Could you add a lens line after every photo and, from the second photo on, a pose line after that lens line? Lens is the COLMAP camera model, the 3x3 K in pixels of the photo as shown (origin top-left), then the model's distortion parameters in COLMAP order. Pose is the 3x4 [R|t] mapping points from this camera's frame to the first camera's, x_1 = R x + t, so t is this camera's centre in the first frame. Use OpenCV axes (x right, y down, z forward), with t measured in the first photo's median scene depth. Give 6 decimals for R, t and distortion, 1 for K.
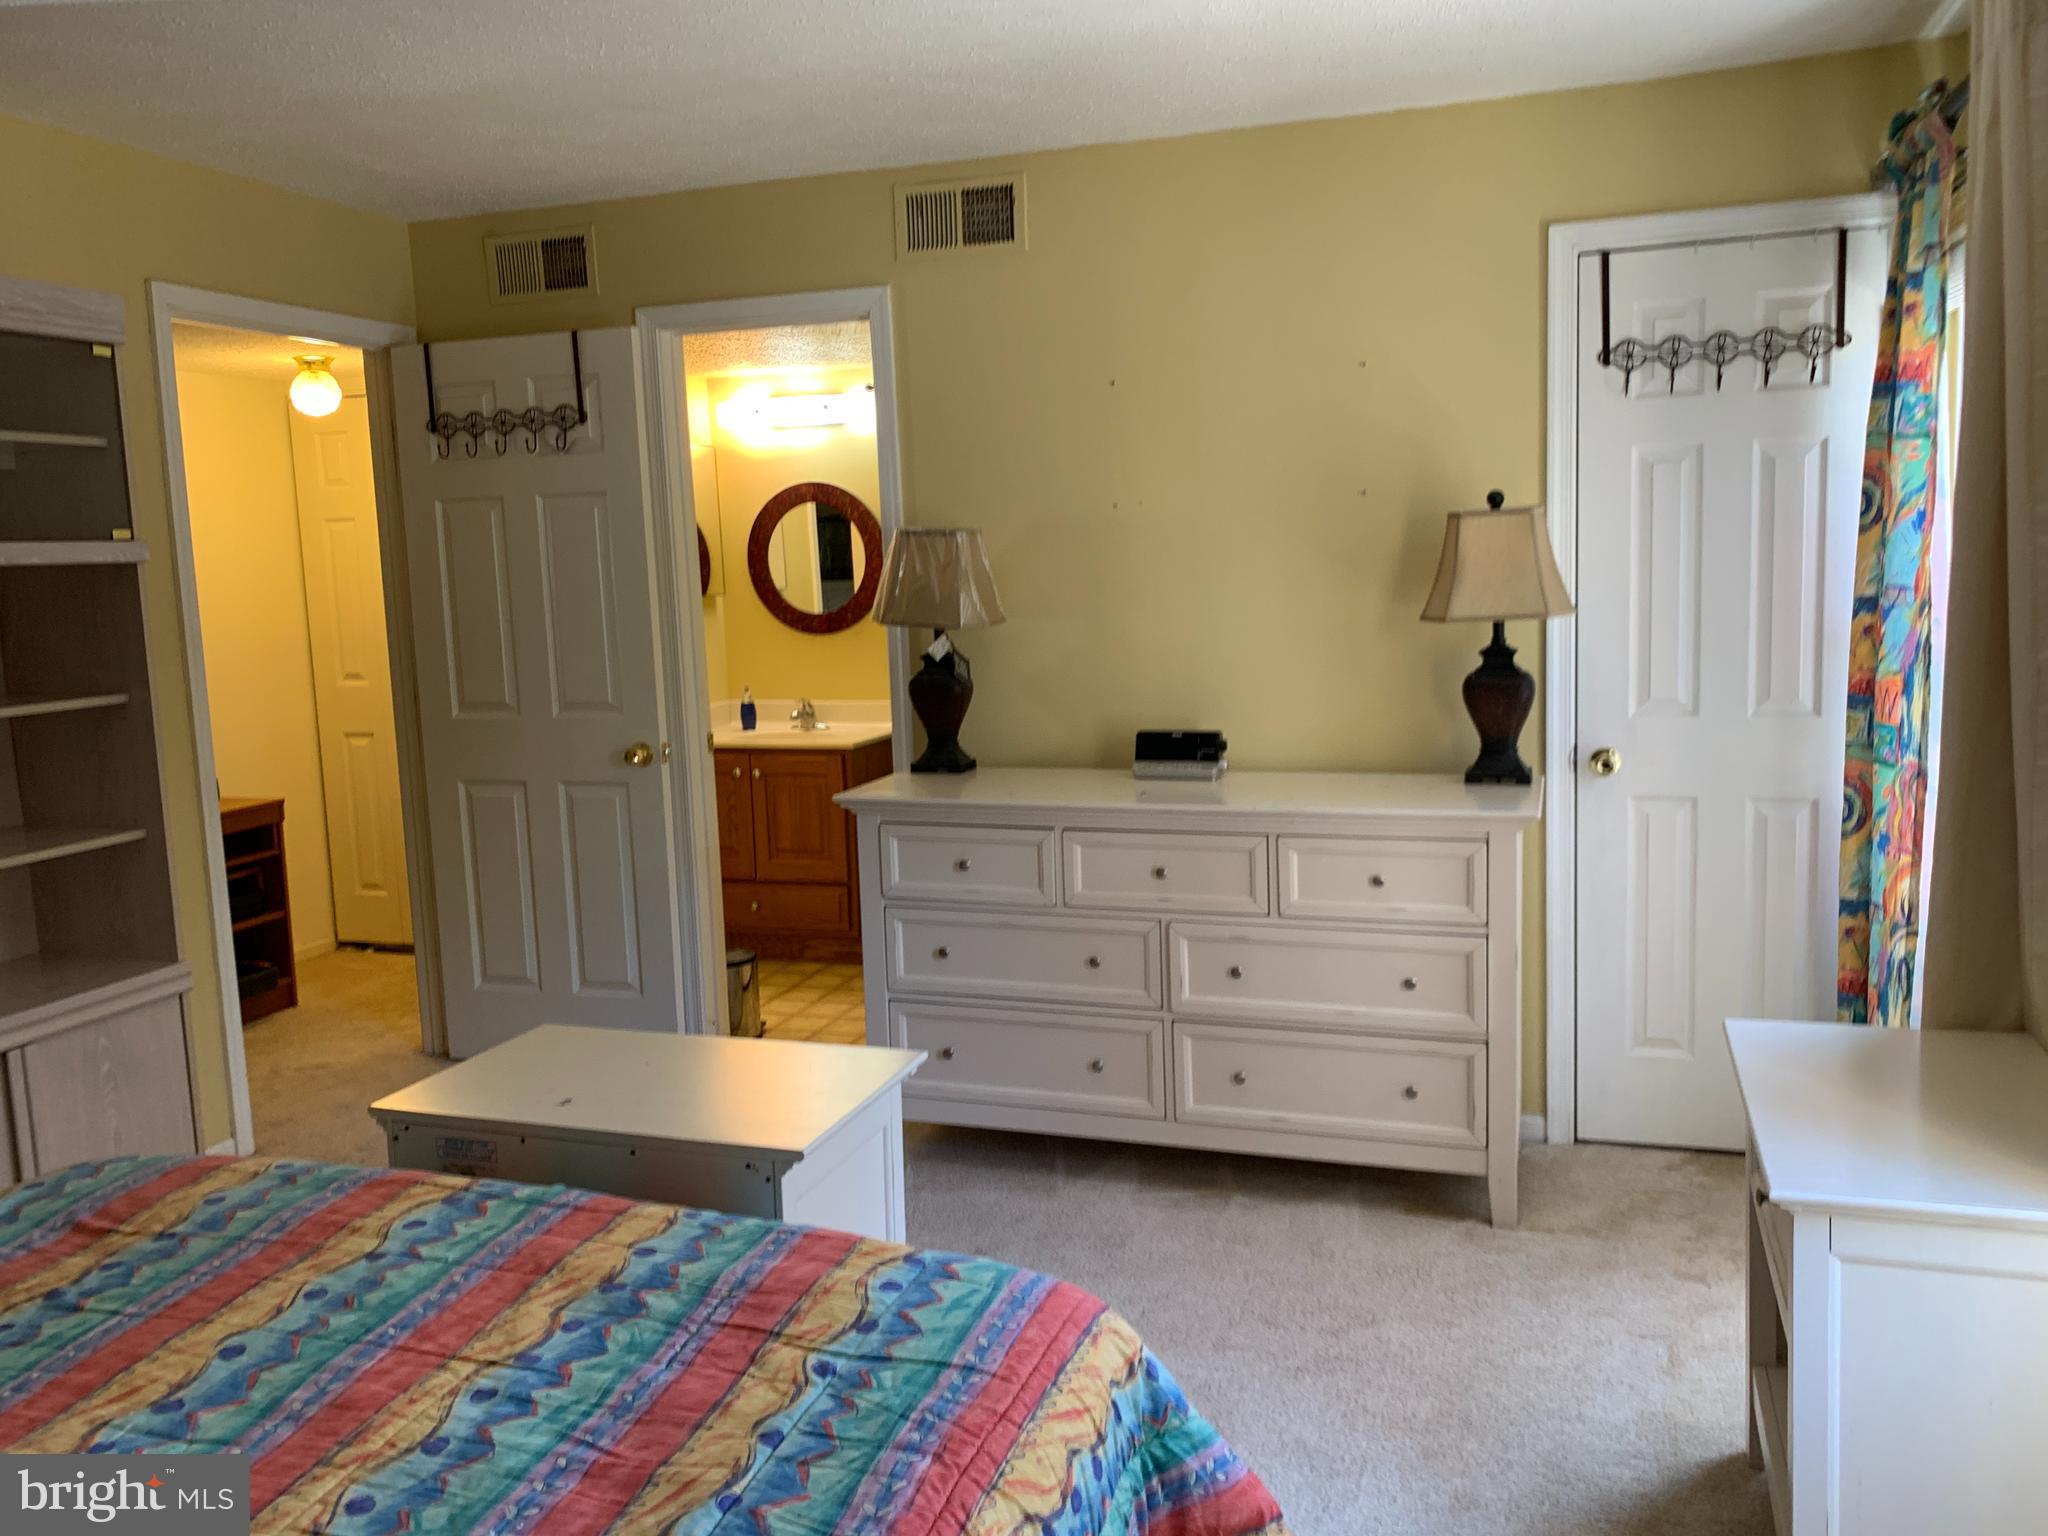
lens RADIAL K [[1575.7, 0, 1014.2], [0, 1575.7, 735.1], [0, 0, 1]] dist [0.047251, -0.079905]
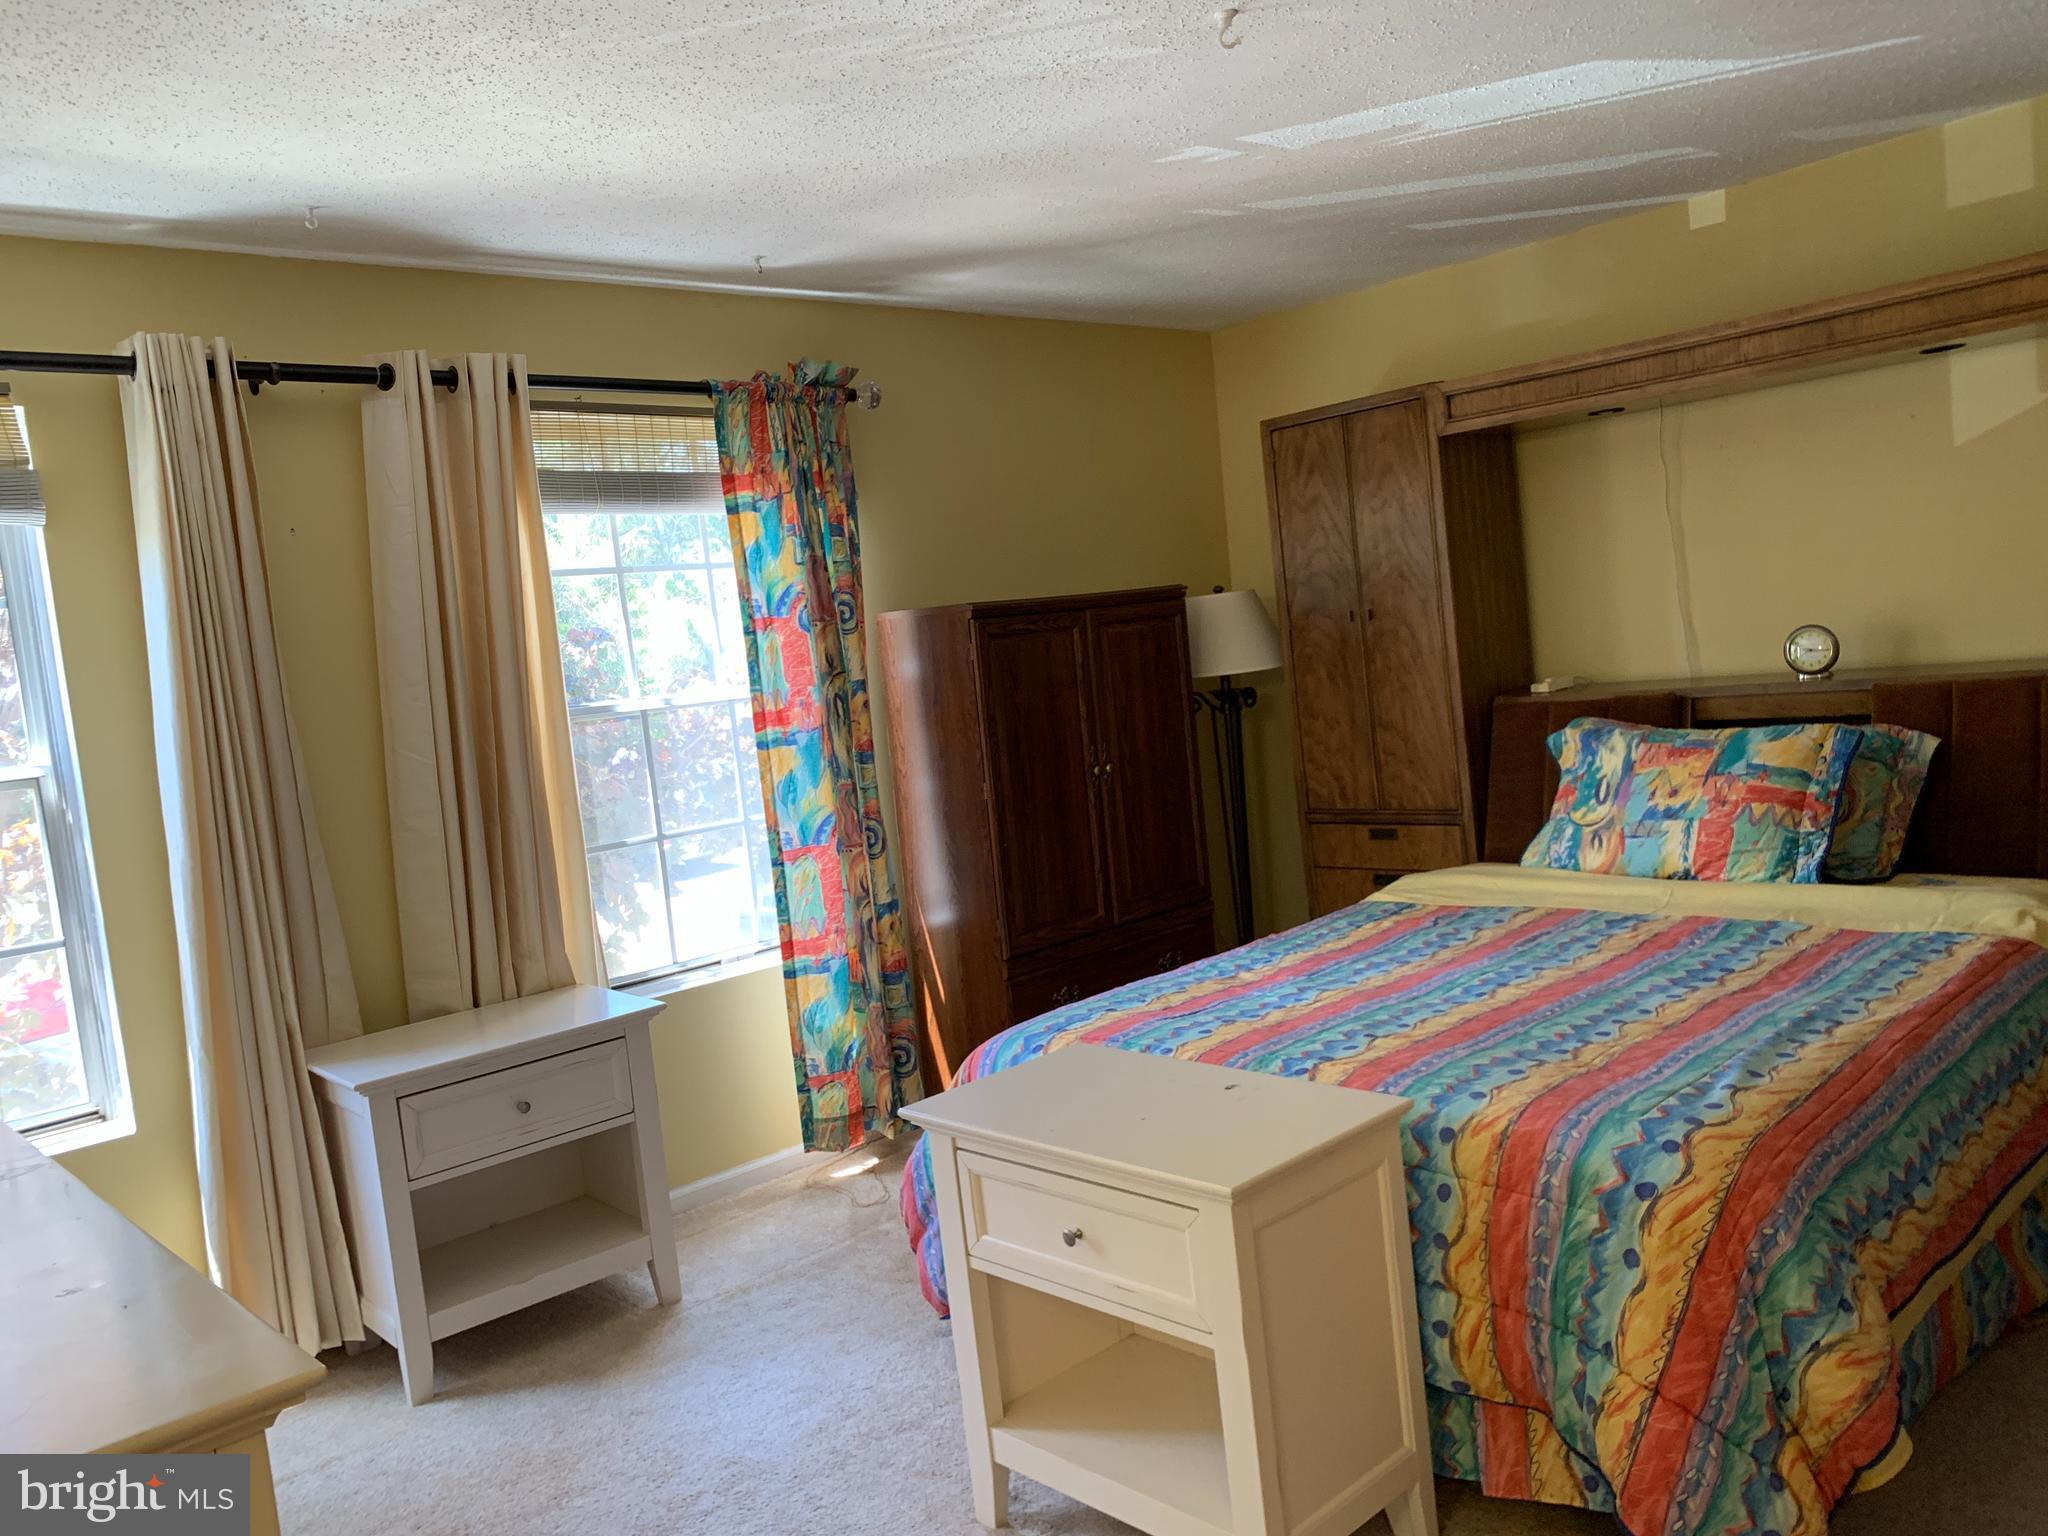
lens RADIAL K [[1575.7, 0, 1001.9], [0, 1575.7, 774.8], [0, 0, 1]] dist [0.047251, -0.079905]
pose [[-0.868399, 0.084776, 0.488565, -0.733731], [0.190181, 0.966872, 0.170264, -0.201779], [-0.457946, 0.240773, -0.855753, 2.056542]]
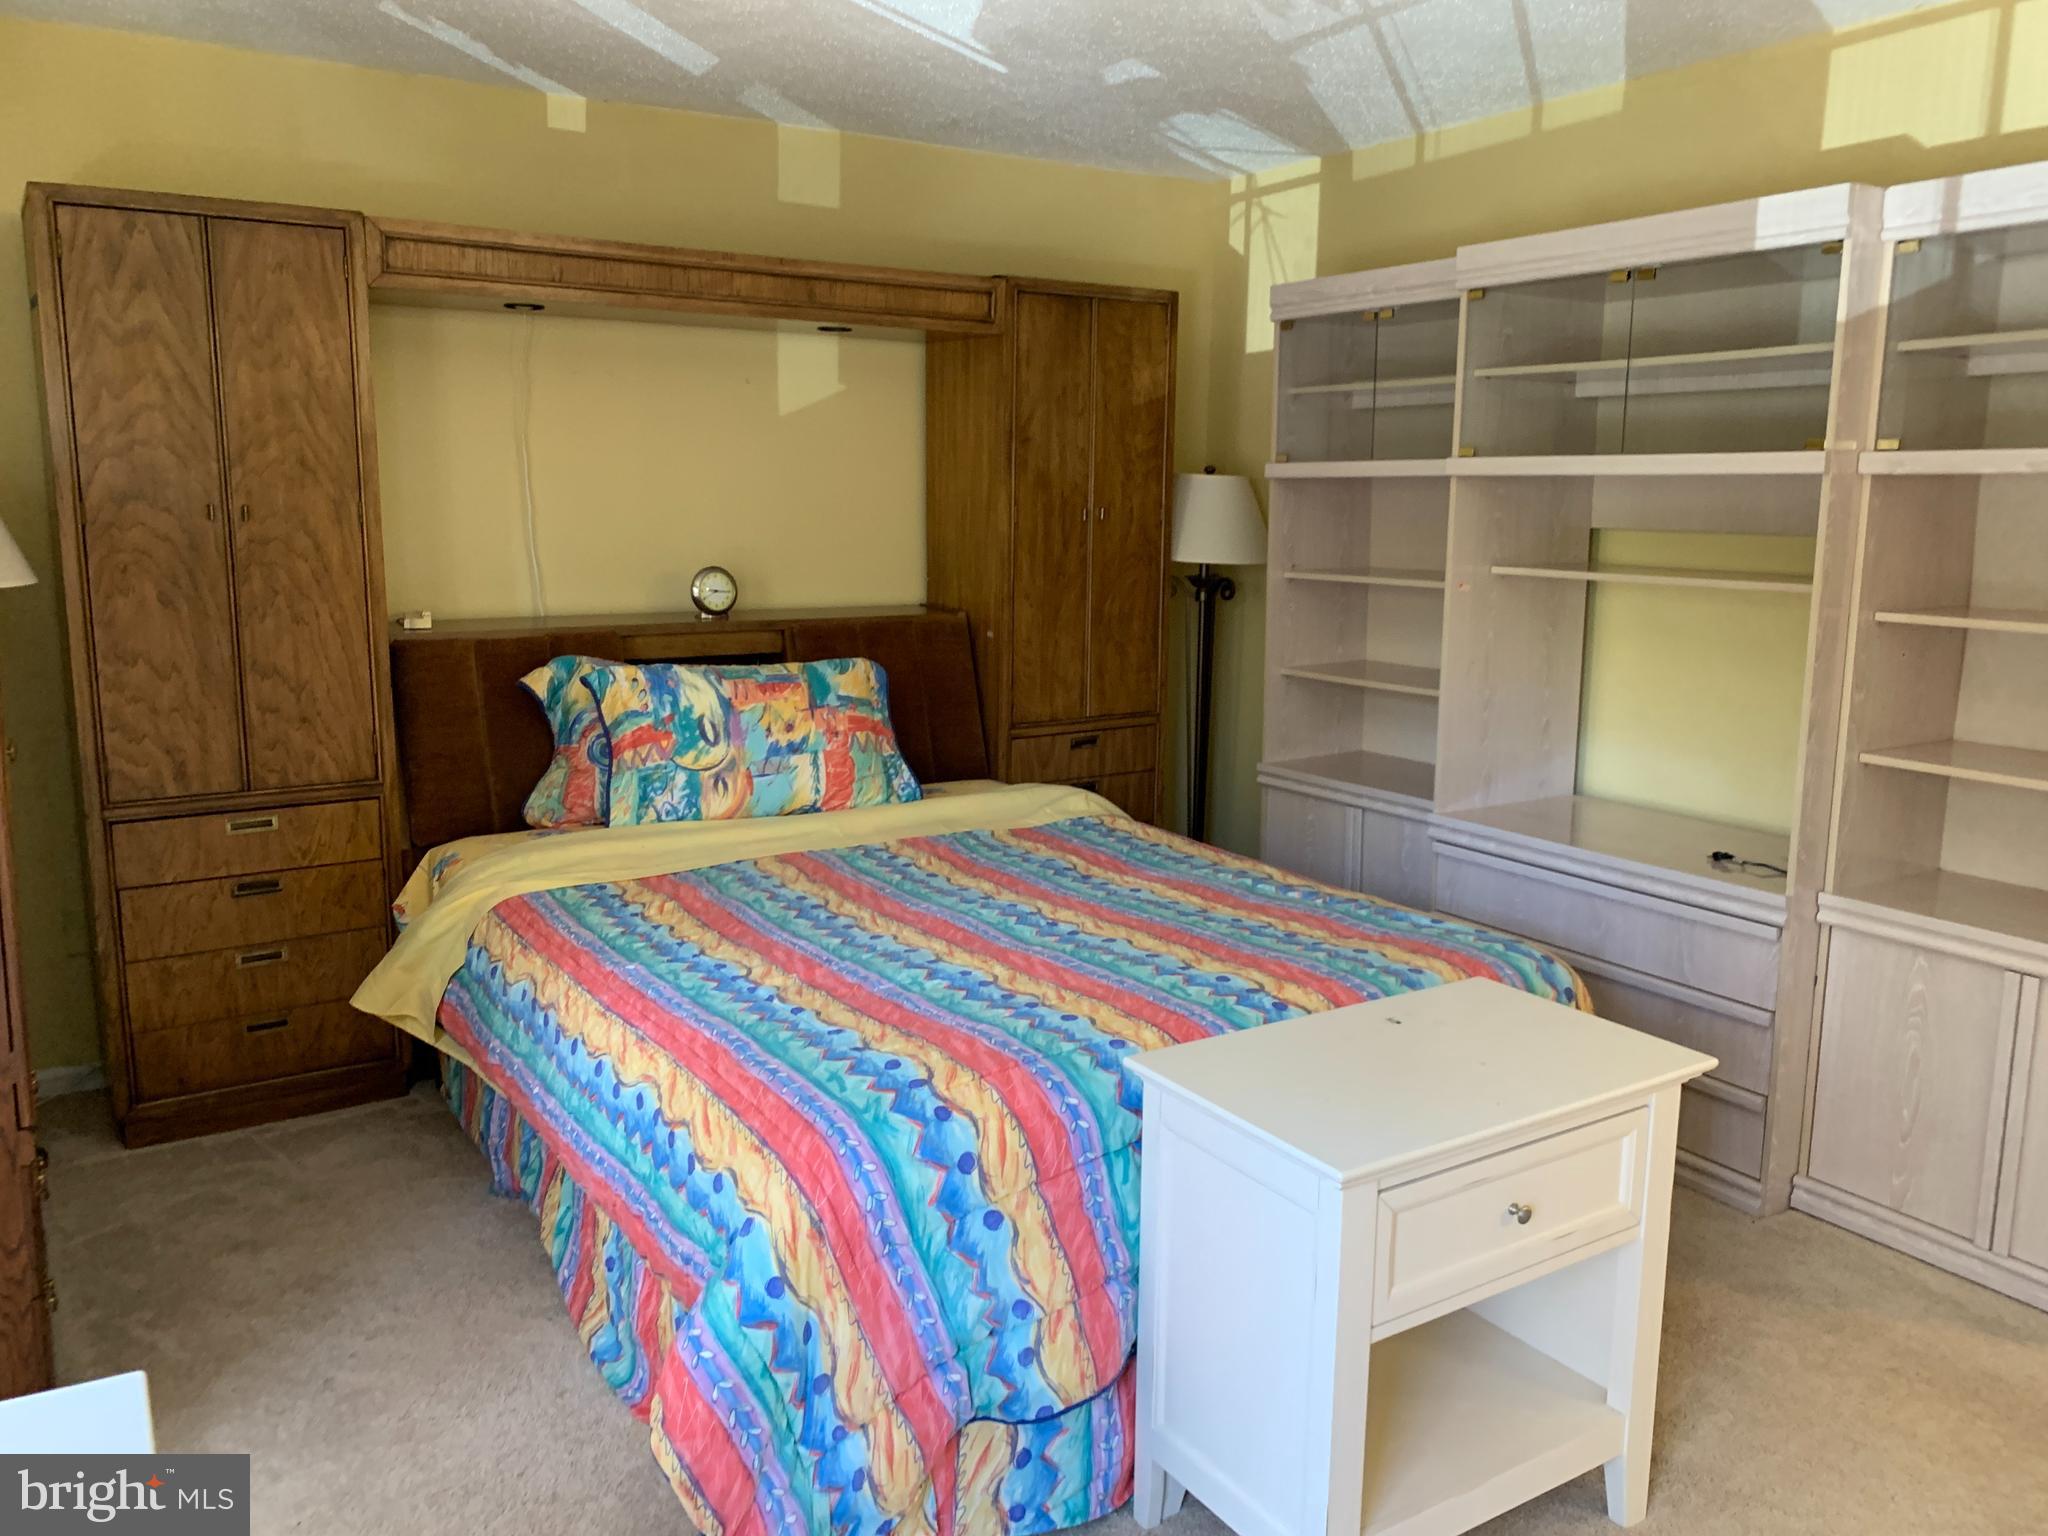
lens RADIAL K [[1575.7, 0, 1054.3], [0, 1575.7, 744.2], [0, 0, 1]] dist [0.047251, -0.079905]
pose [[-0.613131, 0.150951, -0.775425, 0.634338], [-0.082030, 0.964102, 0.252542, -0.182929], [0.785711, 0.218450, -0.578738, 1.448006]]
